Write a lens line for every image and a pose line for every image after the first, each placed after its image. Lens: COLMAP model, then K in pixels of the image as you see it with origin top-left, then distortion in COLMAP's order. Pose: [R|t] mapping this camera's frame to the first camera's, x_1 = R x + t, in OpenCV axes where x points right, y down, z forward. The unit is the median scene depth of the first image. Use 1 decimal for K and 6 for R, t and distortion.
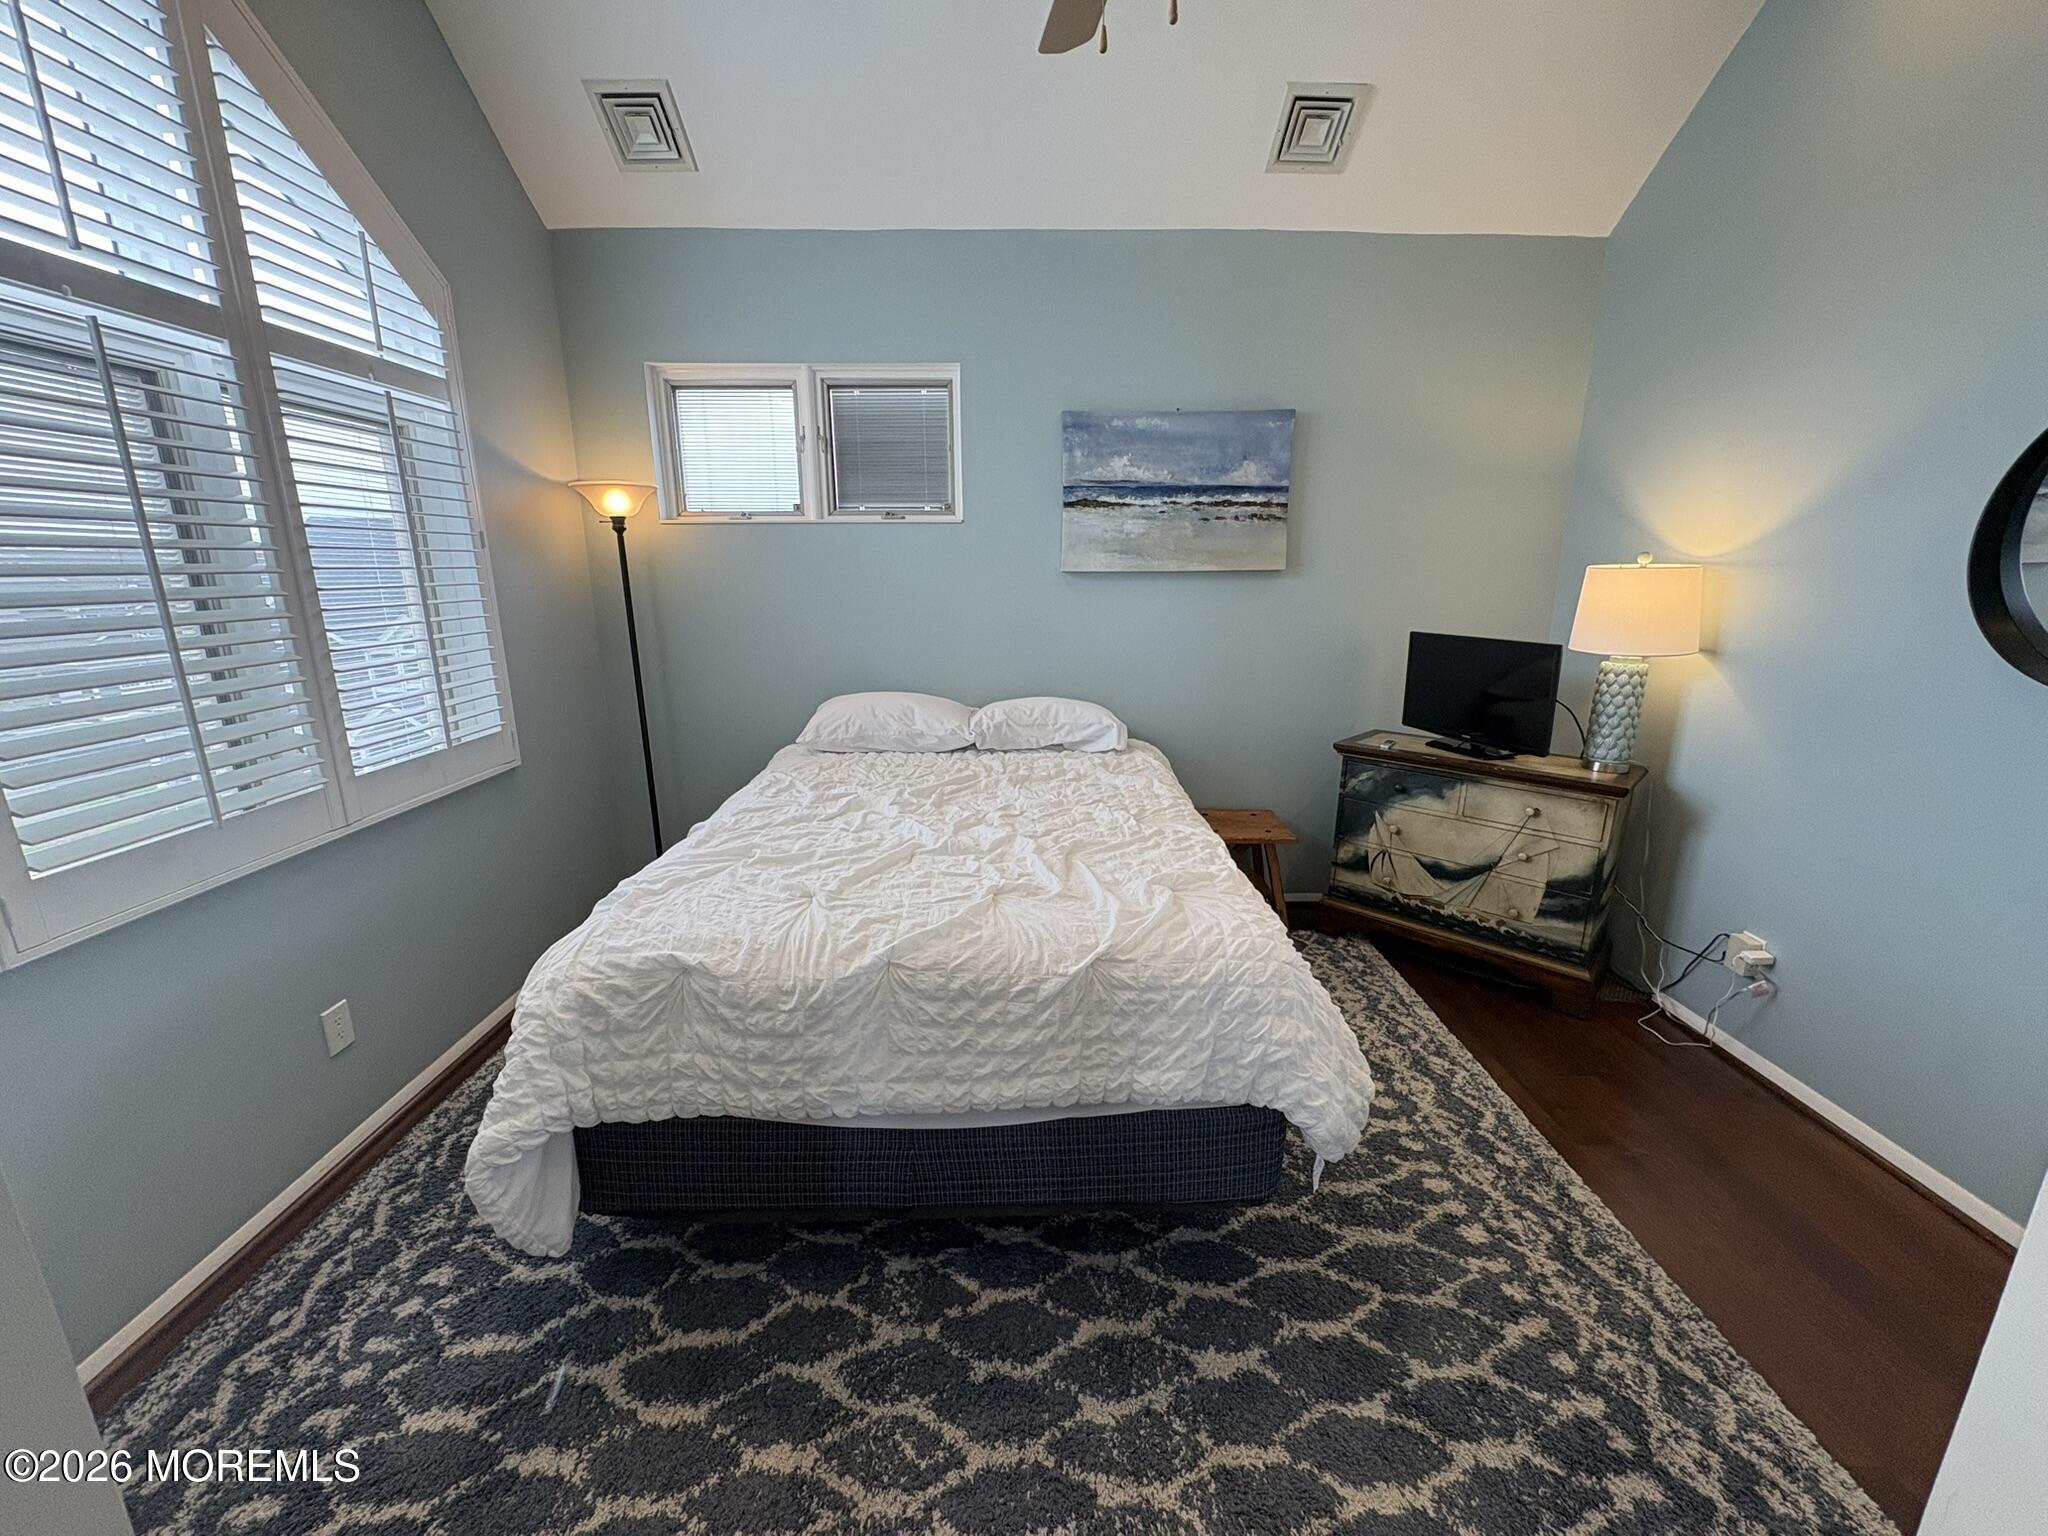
lens RADIAL K [[815.6, 0, 1019.6], [0, 815.6, 765.0], [0, 0, 1]] dist [0.000449, 0.000796]
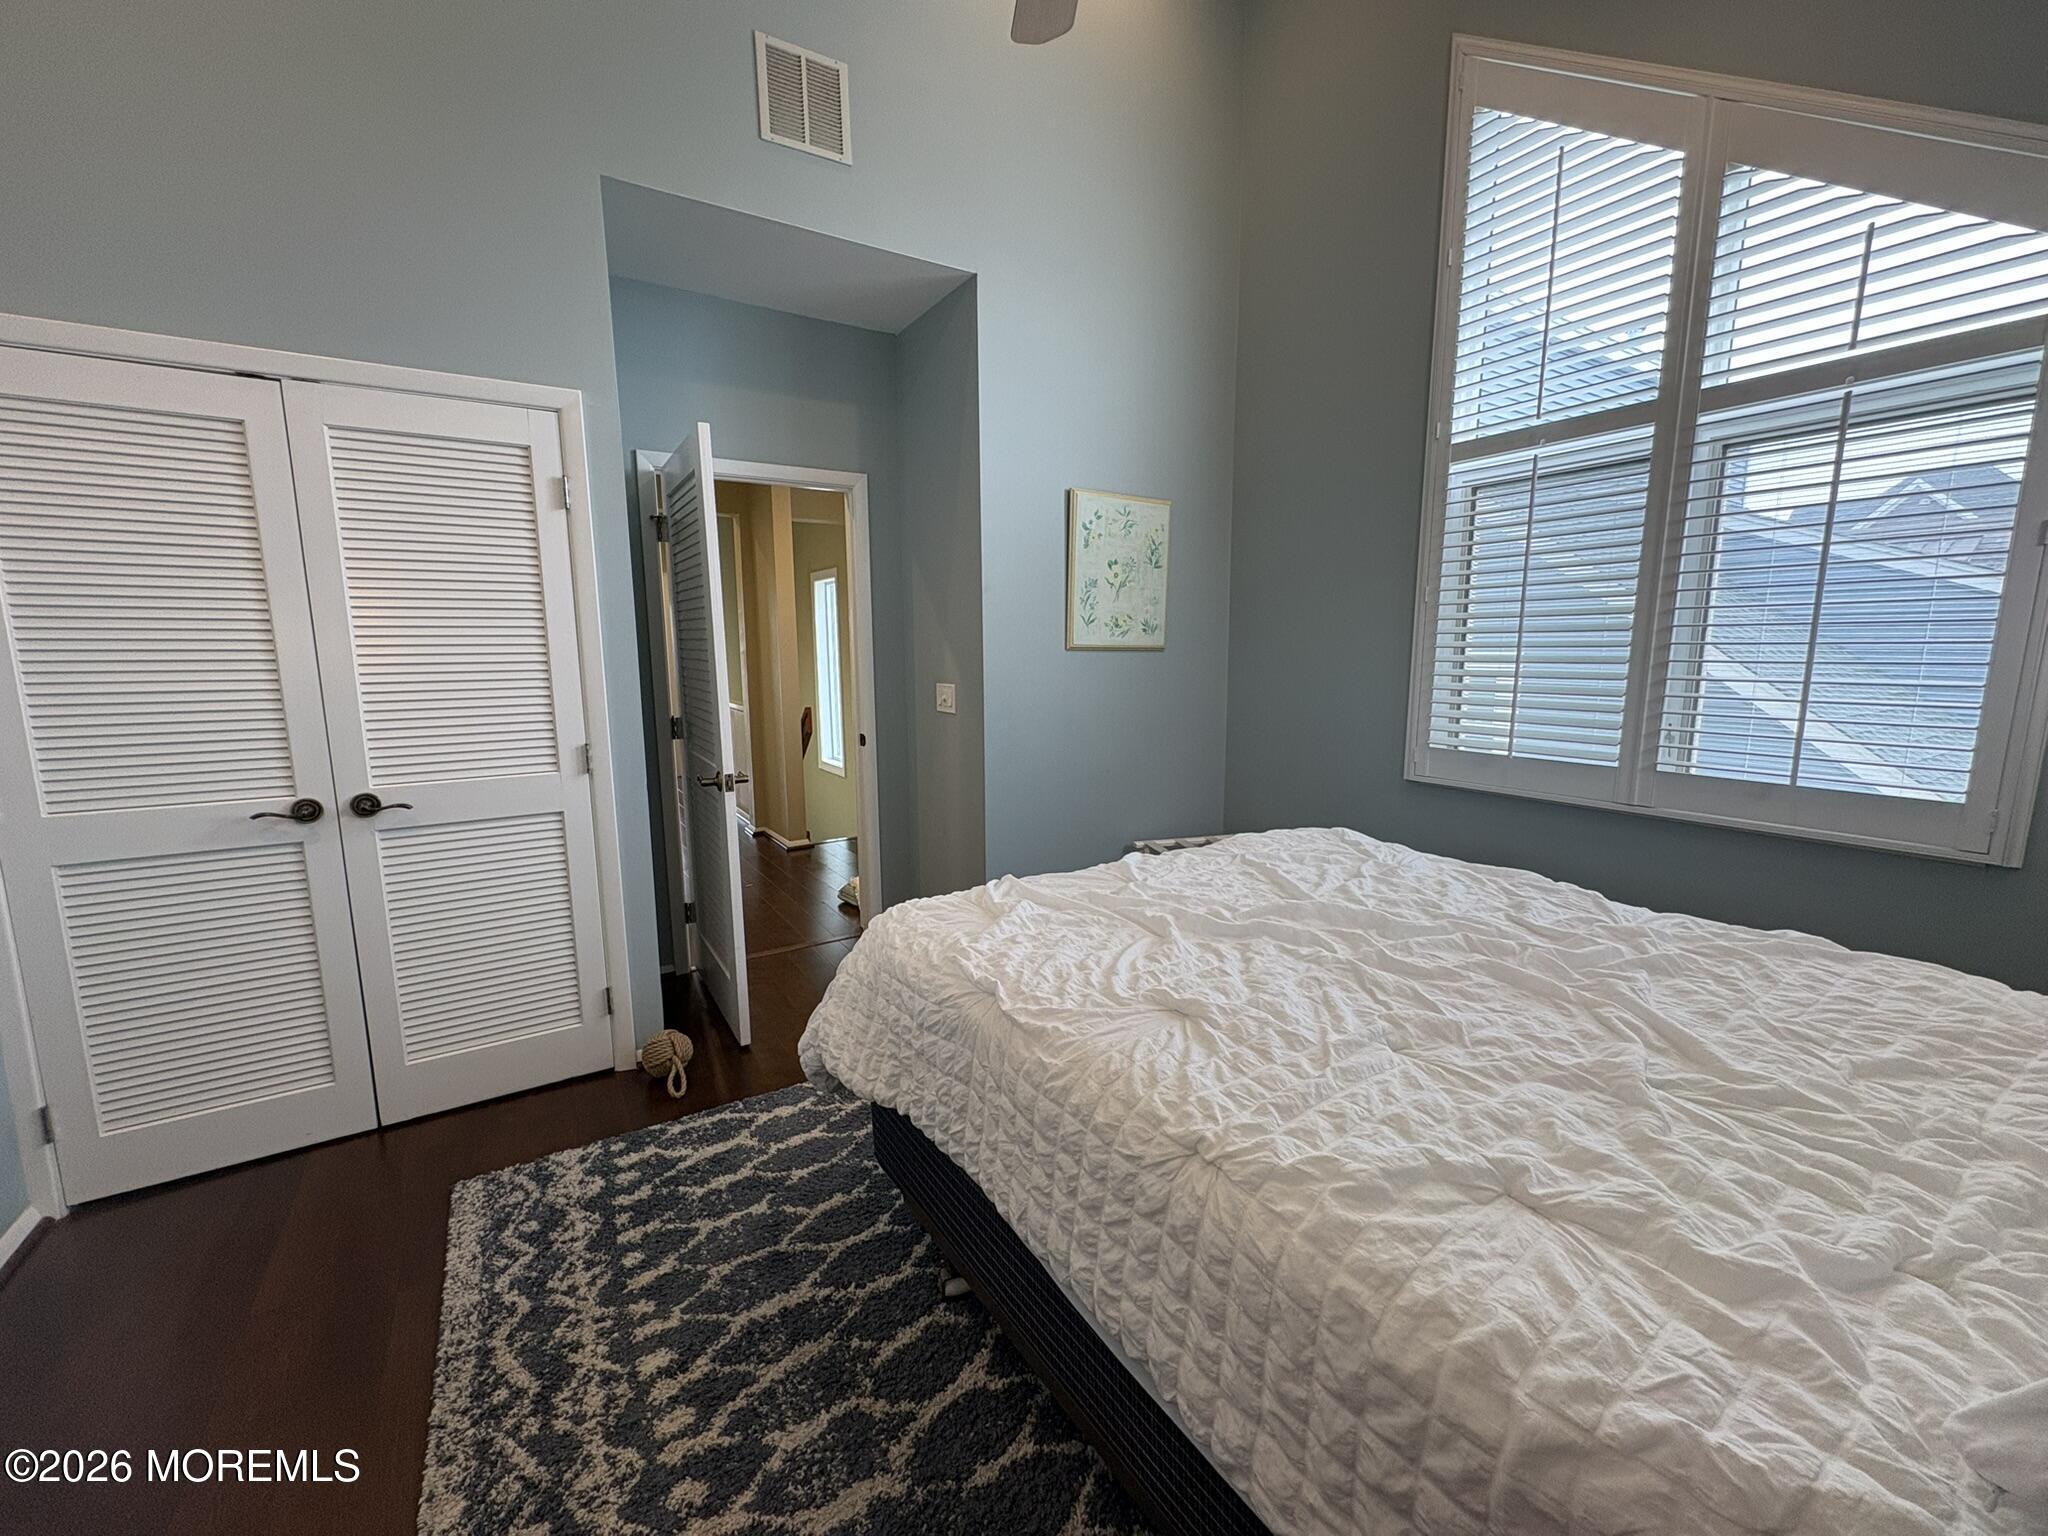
lens RADIAL K [[815.6, 0, 1019.4], [0, 815.6, 768.6], [0, 0, 1]] dist [0.000449, 0.000796]
pose [[-0.847216, 0.090065, -0.523558, 0.652774], [-0.117573, 0.929298, 0.350118, -0.339379], [0.518075, 0.358182, -0.776727, 1.696432]]
